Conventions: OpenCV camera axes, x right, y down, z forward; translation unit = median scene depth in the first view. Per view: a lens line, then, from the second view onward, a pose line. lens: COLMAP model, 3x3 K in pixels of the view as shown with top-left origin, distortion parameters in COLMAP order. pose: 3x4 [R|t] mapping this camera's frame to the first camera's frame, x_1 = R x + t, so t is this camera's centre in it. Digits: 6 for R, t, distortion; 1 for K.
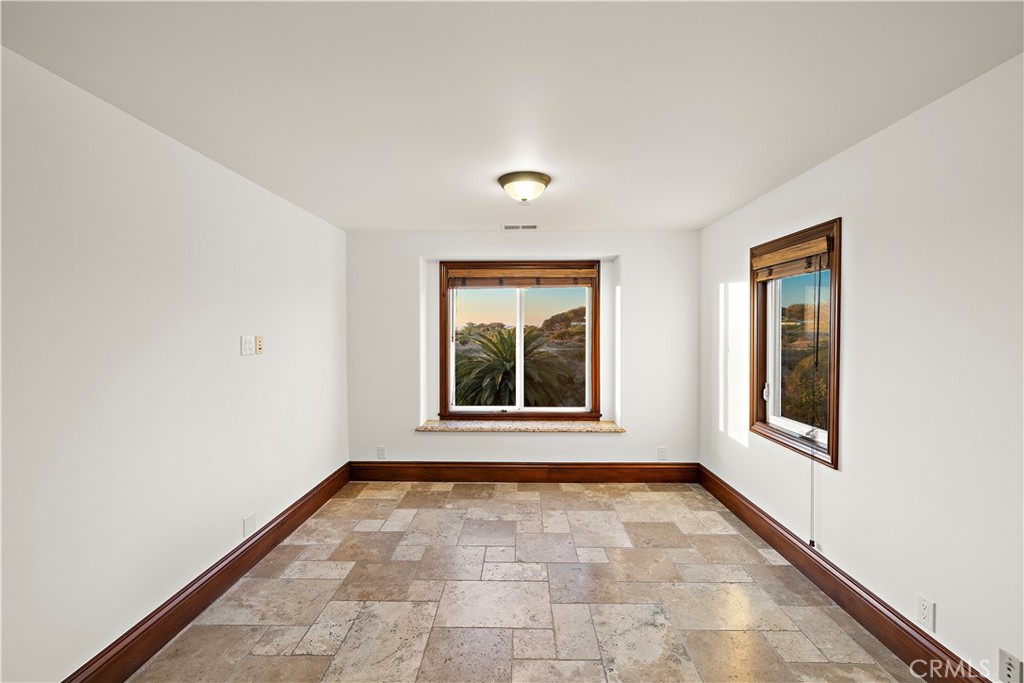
lens RADIAL K [[432.2, 0, 510.2], [0, 432.2, 337.9], [0, 0, 1]] dist [0.002461, 0.000869]
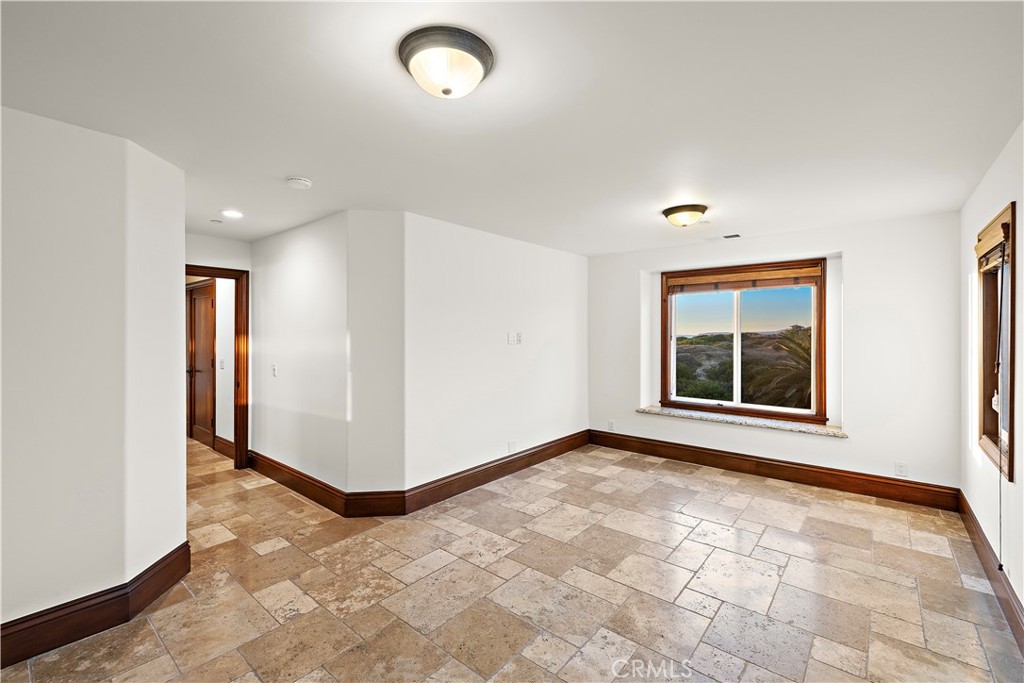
lens RADIAL K [[432.2, 0, 513.4], [0, 432.2, 338.0], [0, 0, 1]] dist [0.002461, 0.000869]
pose [[0.784355, 0.009992, -0.620232, 0.293313], [-0.014136, 0.999899, -0.001769, 0.012175], [0.620151, 0.010155, 0.784417, -0.207492]]
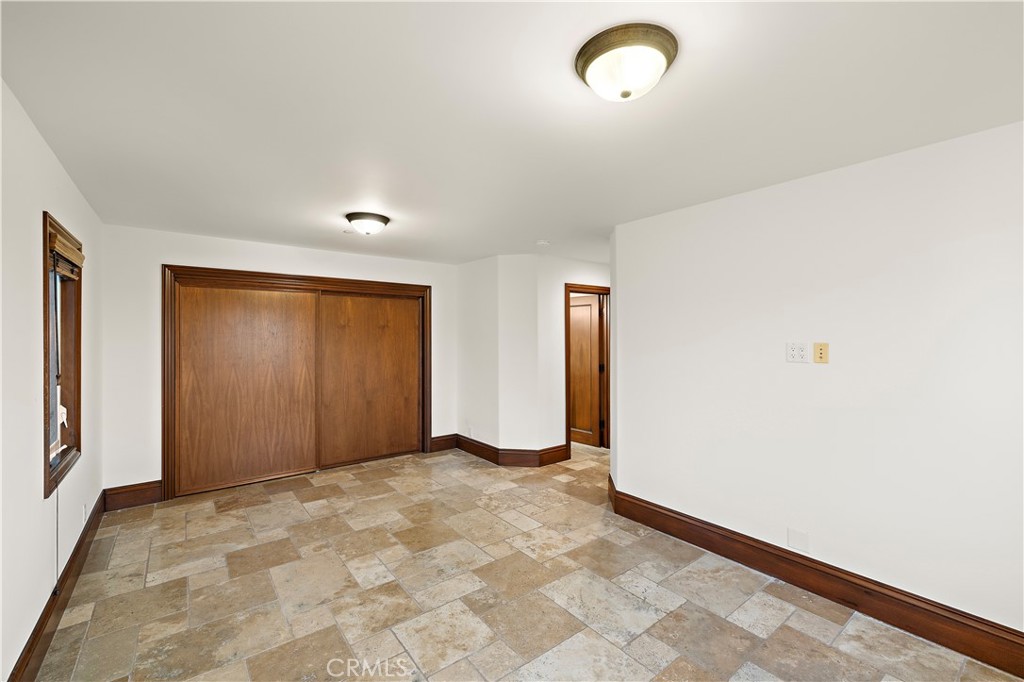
lens RADIAL K [[432.2, 0, 519.3], [0, 432.2, 338.3], [0, 0, 1]] dist [0.002461, 0.000869]
pose [[-0.767582, 0.005086, -0.640930, 0.329749], [-0.010168, 0.999746, 0.020110, -0.018219], [0.640870, 0.021953, -0.767336, 0.918973]]
